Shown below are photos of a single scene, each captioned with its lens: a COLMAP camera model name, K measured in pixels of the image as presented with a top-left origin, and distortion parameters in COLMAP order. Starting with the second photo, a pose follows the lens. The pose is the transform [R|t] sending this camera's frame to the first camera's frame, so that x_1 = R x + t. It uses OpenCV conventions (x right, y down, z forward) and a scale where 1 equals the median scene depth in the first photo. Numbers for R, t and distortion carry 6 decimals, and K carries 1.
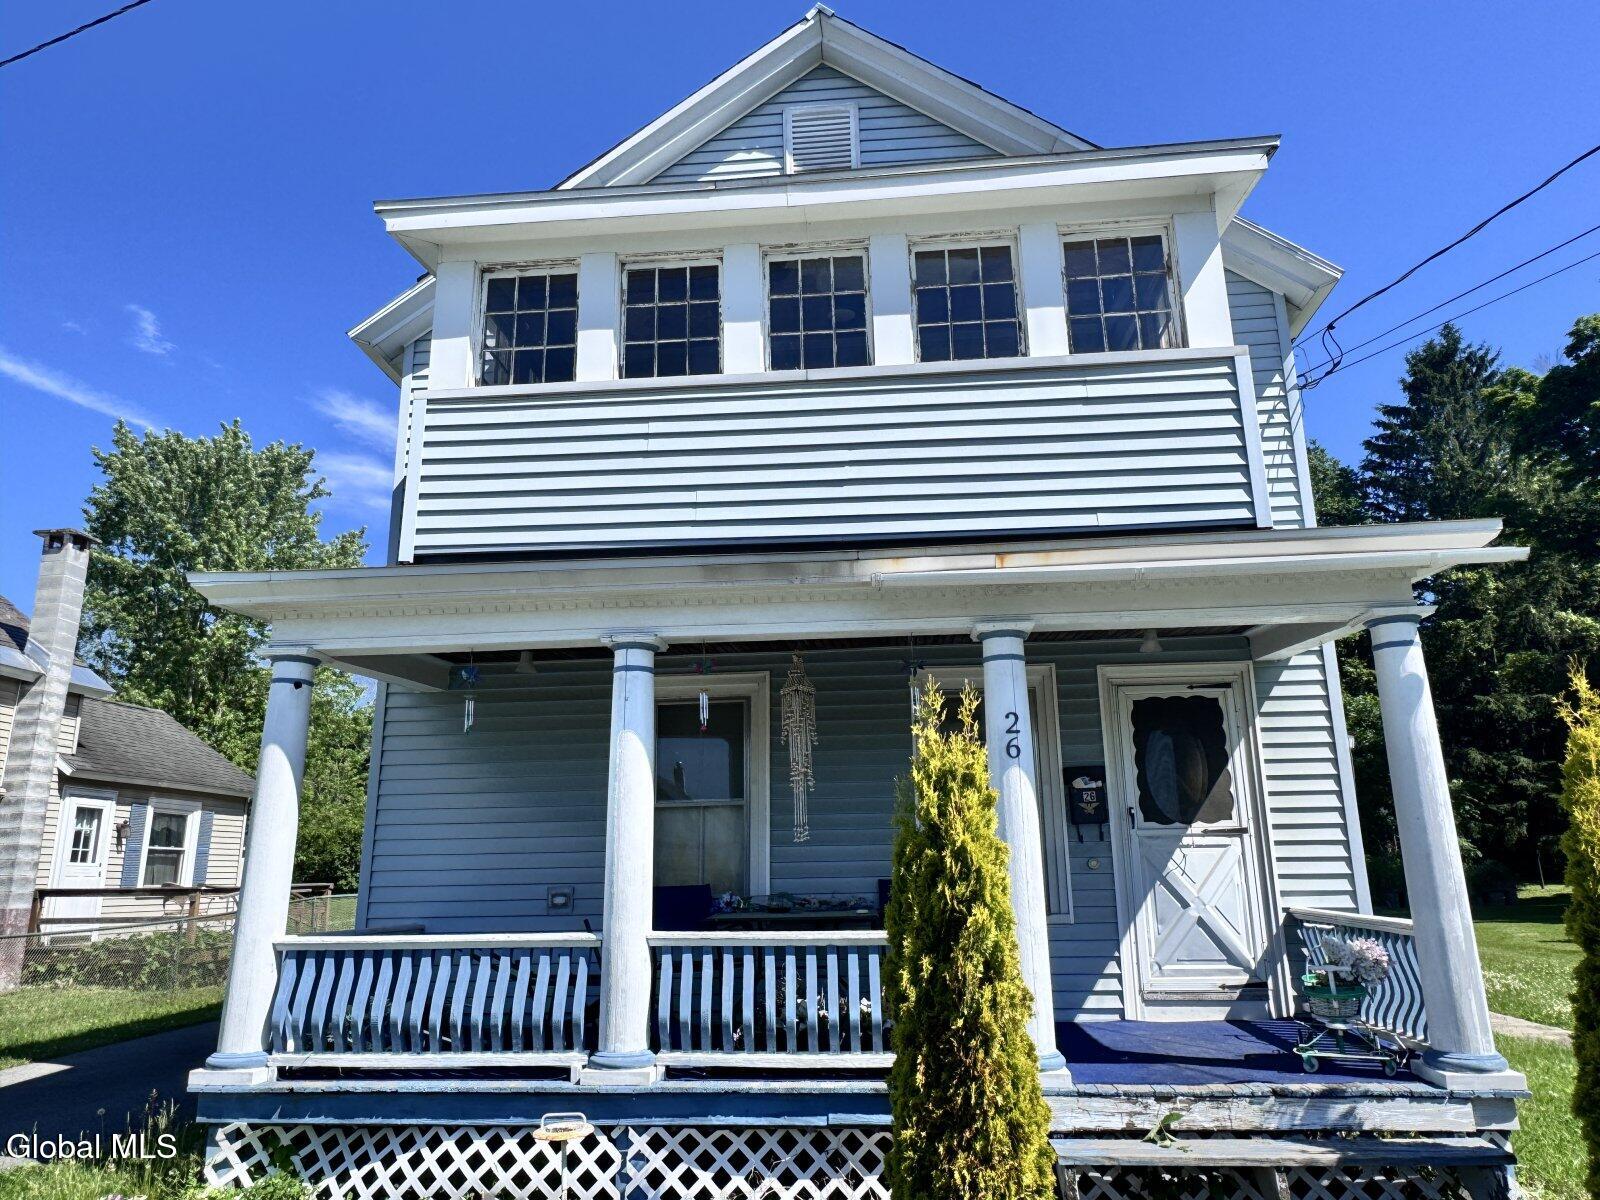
lens RADIAL K [[1070.1, 0, 800.0], [0, 1070.1, 600.0], [0, 0, 1]] dist [-0.005993, -0.000371]
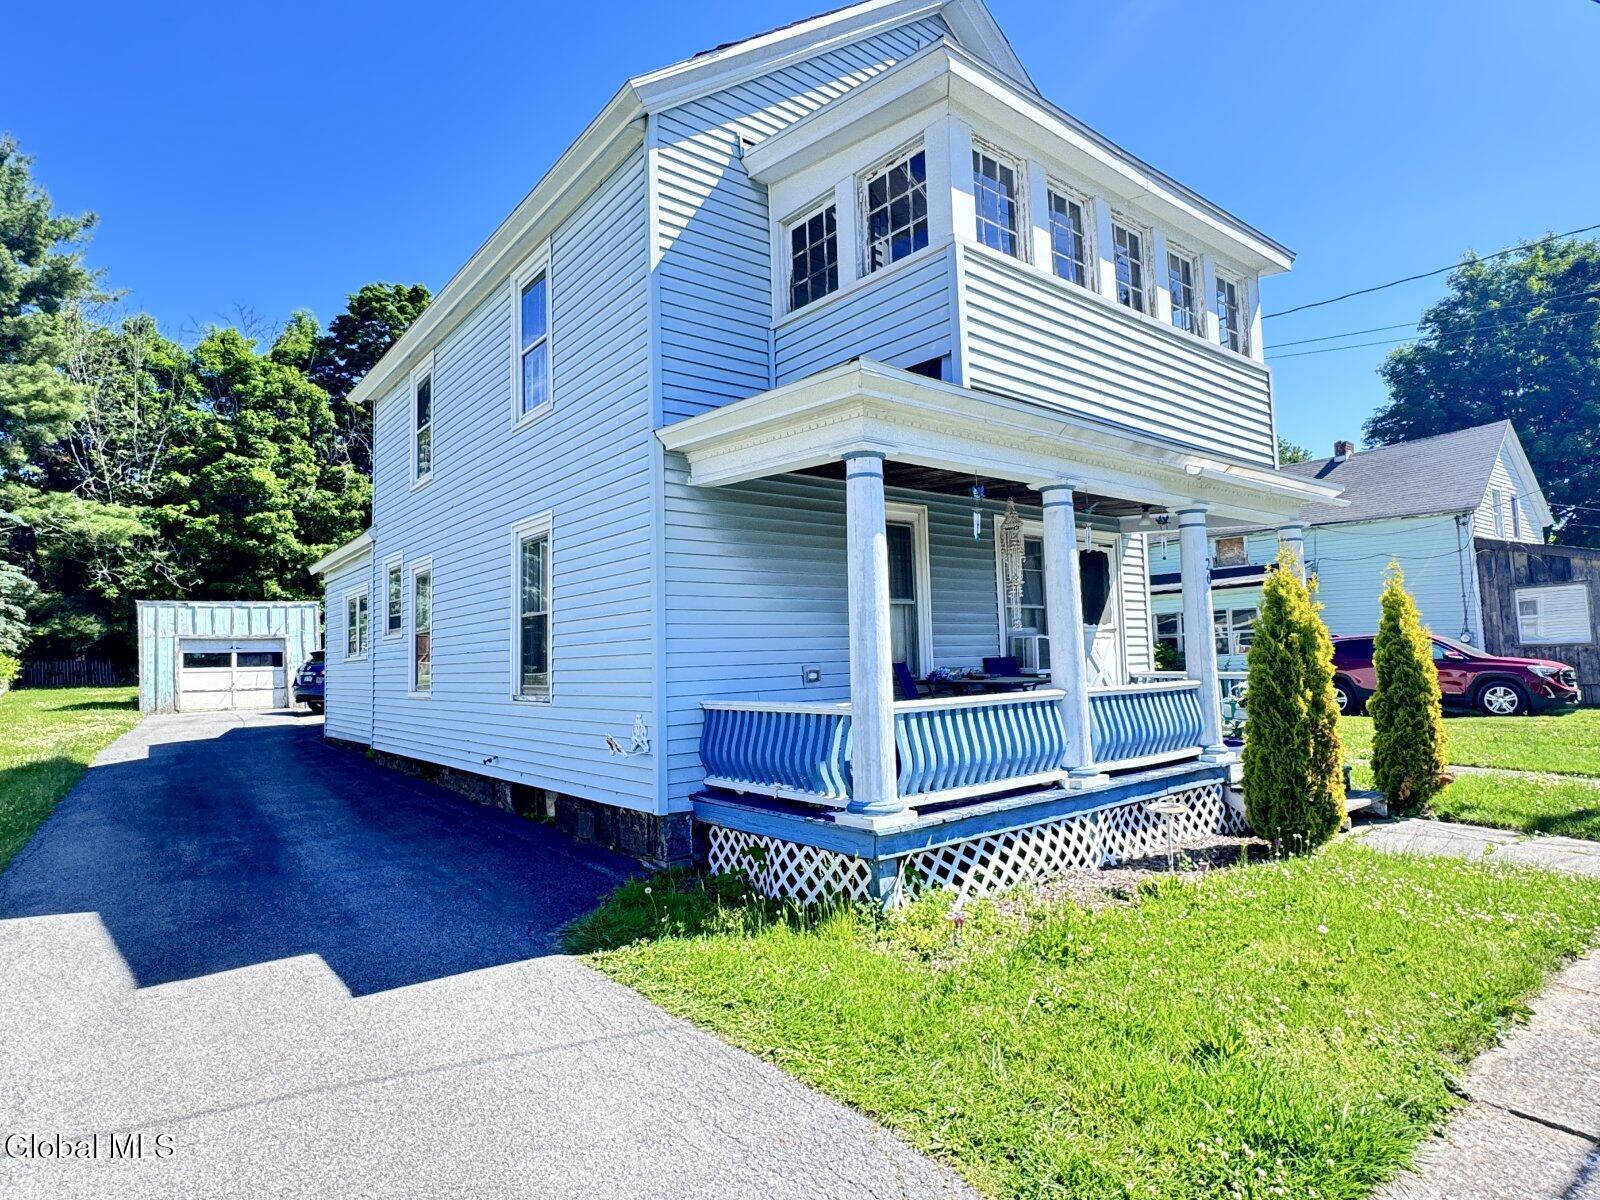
lens RADIAL K [[880.2, 0, 800.0], [0, 880.2, 600.0], [0, 0, 1]] dist [0.002686, 0.002351]
pose [[0.719707, 0.041699, 0.693024, -0.970901], [-0.157790, 0.981897, 0.104785, 0.098883], [-0.676109, -0.184767, 0.713258, 0.329733]]
